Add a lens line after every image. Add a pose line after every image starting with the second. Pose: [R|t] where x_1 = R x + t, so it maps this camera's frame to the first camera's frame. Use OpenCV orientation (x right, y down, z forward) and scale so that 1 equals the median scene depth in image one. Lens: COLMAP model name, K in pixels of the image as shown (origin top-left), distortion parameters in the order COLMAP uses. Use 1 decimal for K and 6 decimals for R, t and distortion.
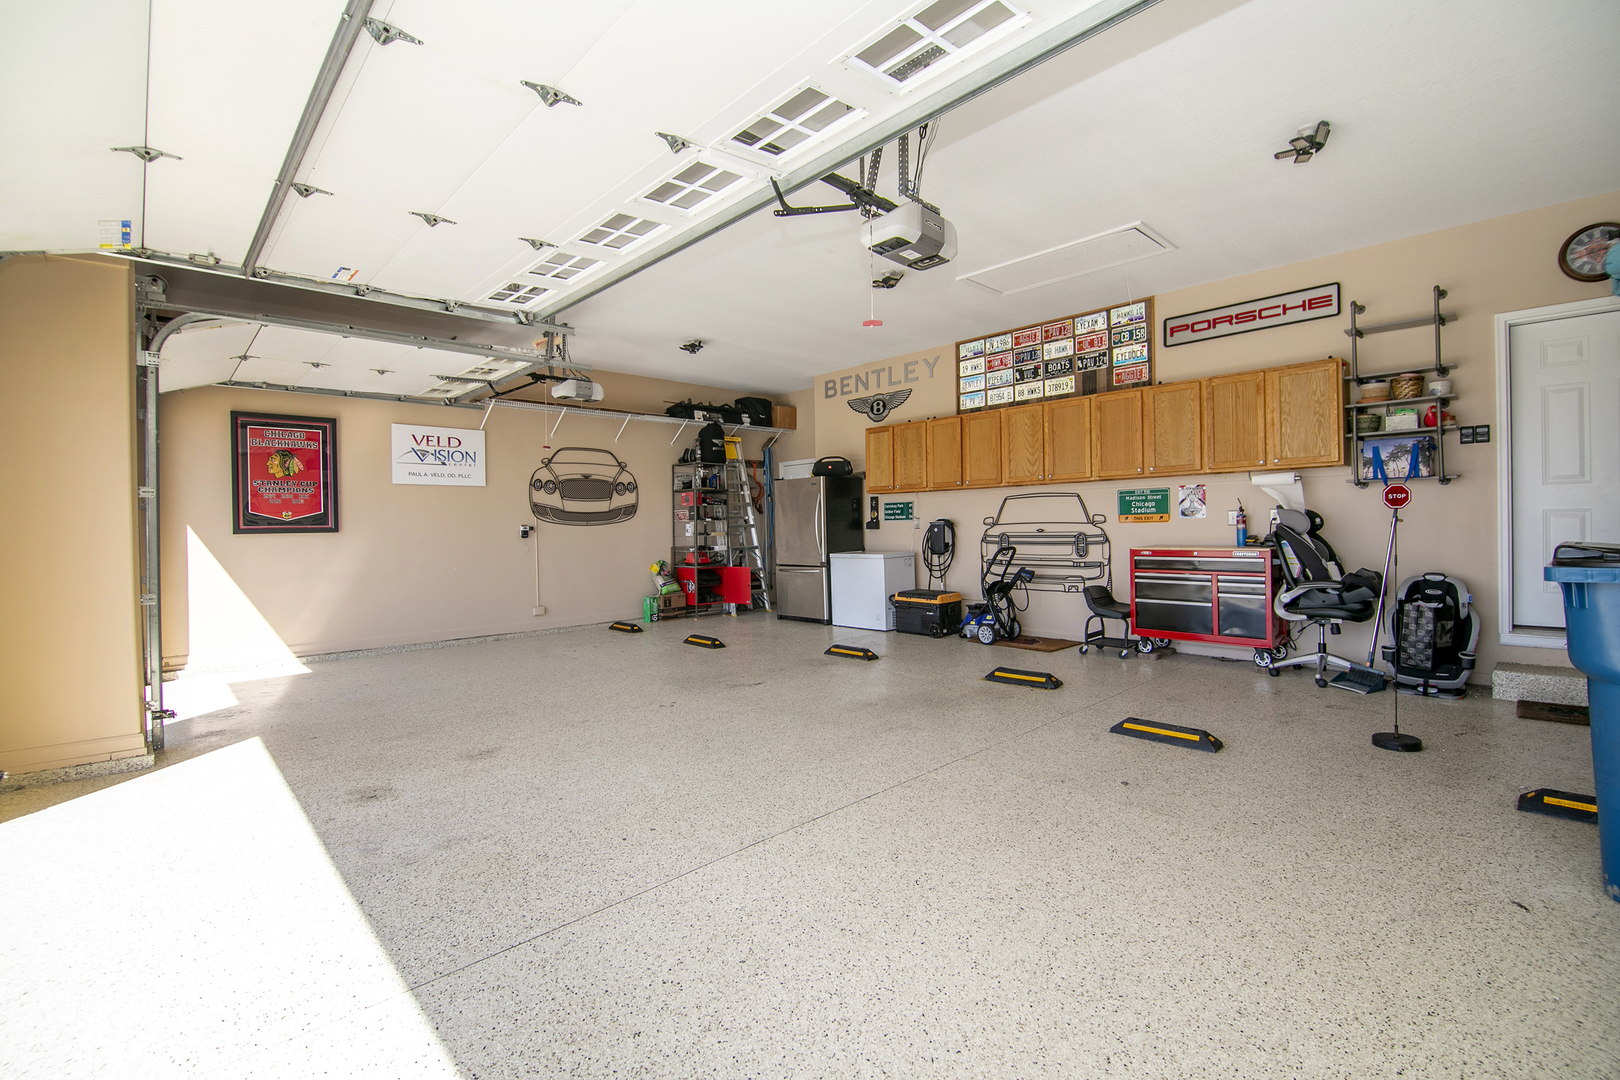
lens RADIAL K [[725.3, 0, 820.0], [0, 725.3, 517.9], [0, 0, 1]] dist [0.033155, -0.017018]
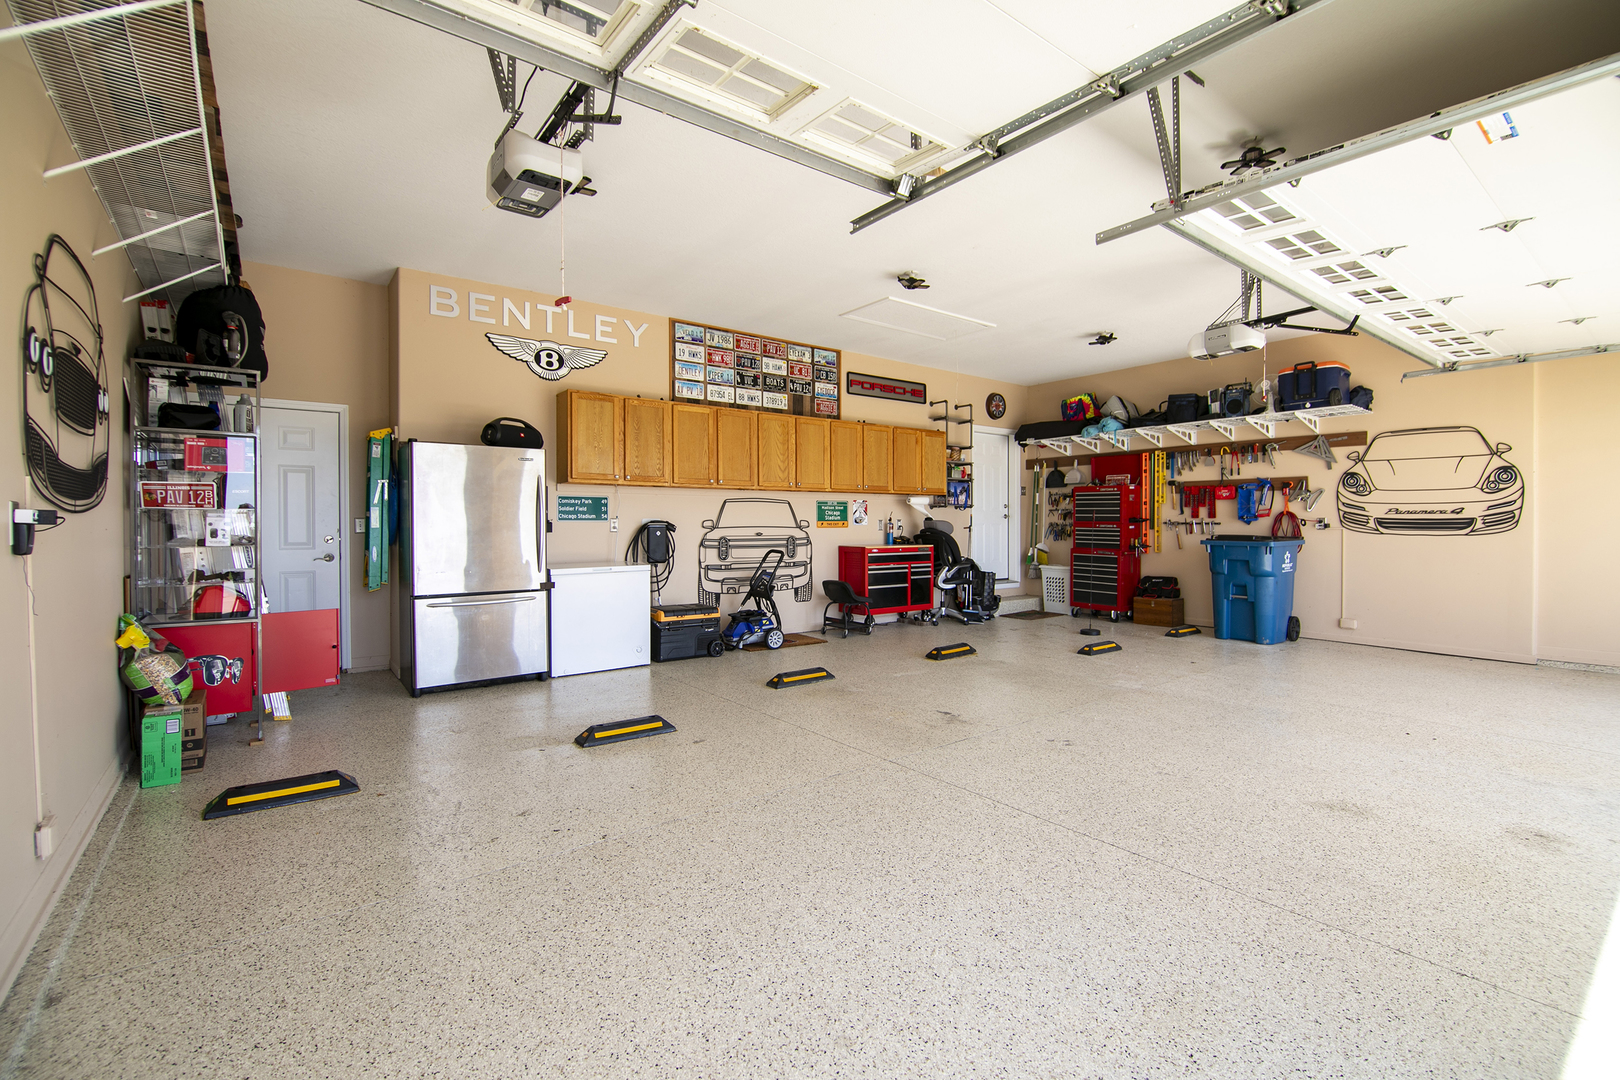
lens RADIAL K [[725.3, 0, 820.0], [0, 725.3, 517.9], [0, 0, 1]] dist [0.033155, -0.017018]
pose [[0.107856, 0.025152, 0.993848, -0.721865], [-0.012701, 0.999633, -0.023920, 0.017875], [-0.994085, -0.010043, 0.108135, 0.805629]]
